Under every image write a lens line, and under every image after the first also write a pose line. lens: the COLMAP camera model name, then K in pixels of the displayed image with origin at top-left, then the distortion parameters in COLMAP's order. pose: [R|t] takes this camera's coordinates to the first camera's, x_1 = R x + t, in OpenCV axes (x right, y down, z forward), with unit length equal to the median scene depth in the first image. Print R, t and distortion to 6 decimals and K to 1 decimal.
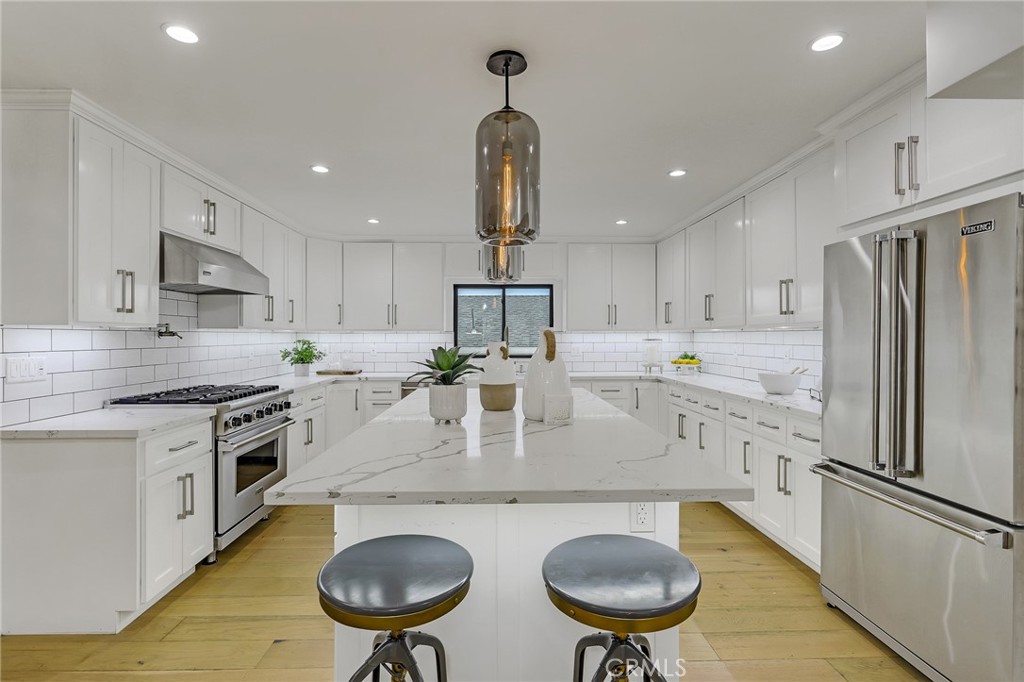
lens RADIAL K [[494.6, 0, 502.8], [0, 494.6, 337.0], [0, 0, 1]] dist [-0.004323, 0.001428]
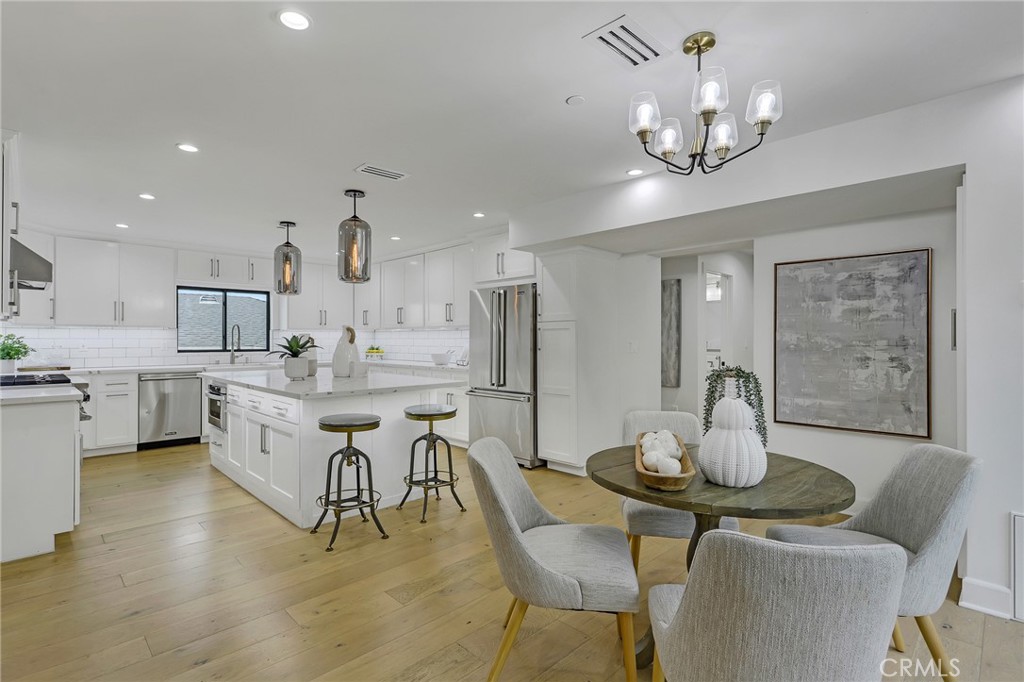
lens RADIAL K [[494.6, 0, 506.8], [0, 494.6, 337.4], [0, 0, 1]] dist [-0.004323, 0.001428]
pose [[0.732474, 0.004075, 0.680783, -0.785992], [0.000100, 0.999981, -0.006093, 0.038992], [-0.680795, 0.004532, 0.732460, -0.778622]]
